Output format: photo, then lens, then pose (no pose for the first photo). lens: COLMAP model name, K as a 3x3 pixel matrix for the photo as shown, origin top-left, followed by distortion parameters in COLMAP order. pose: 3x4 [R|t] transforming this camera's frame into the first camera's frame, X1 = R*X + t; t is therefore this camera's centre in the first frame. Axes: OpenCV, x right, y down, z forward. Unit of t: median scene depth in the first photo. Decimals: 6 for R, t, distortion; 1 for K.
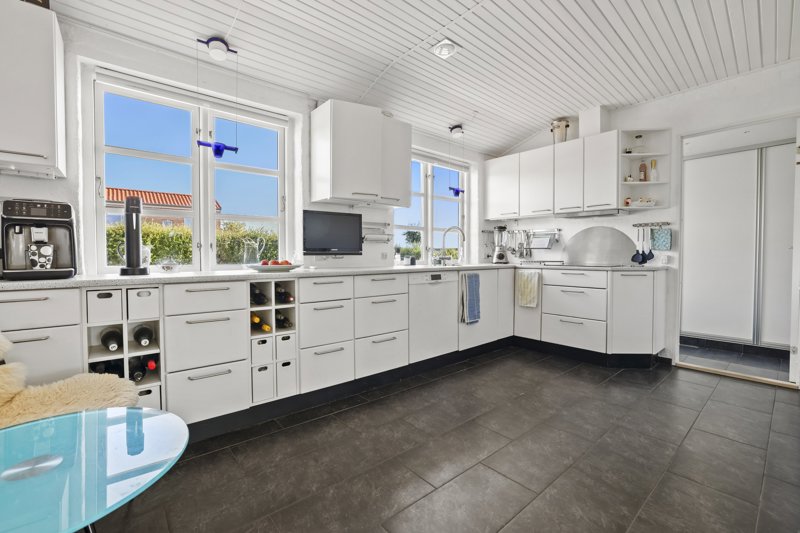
lens RADIAL K [[348.3, 0, 396.7], [0, 348.3, 263.1], [0, 0, 1]] dist [-0.016730, 0.001716]
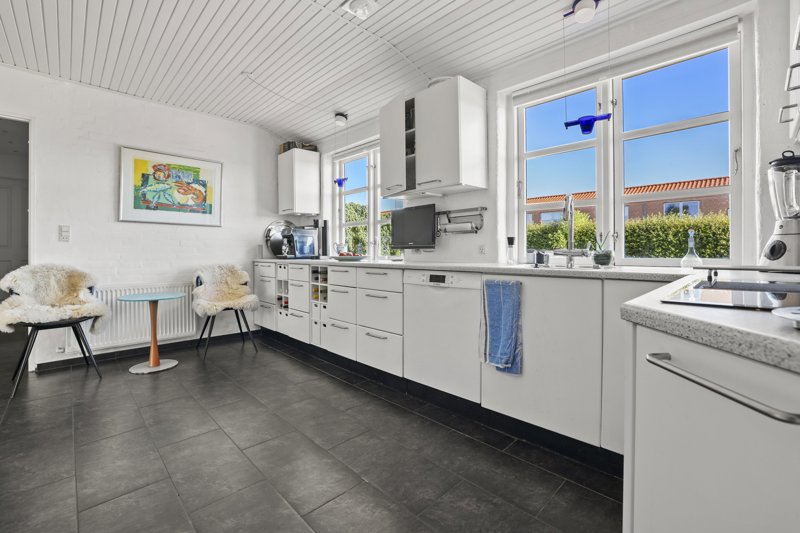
lens RADIAL K [[348.3, 0, 395.3], [0, 348.3, 251.2], [0, 0, 1]] dist [-0.016730, 0.001716]
pose [[0.070685, 0.001094, -0.997498, 0.876255], [-0.020847, 0.999783, -0.000380, -0.015538], [0.997281, 0.020822, 0.070692, 0.913505]]
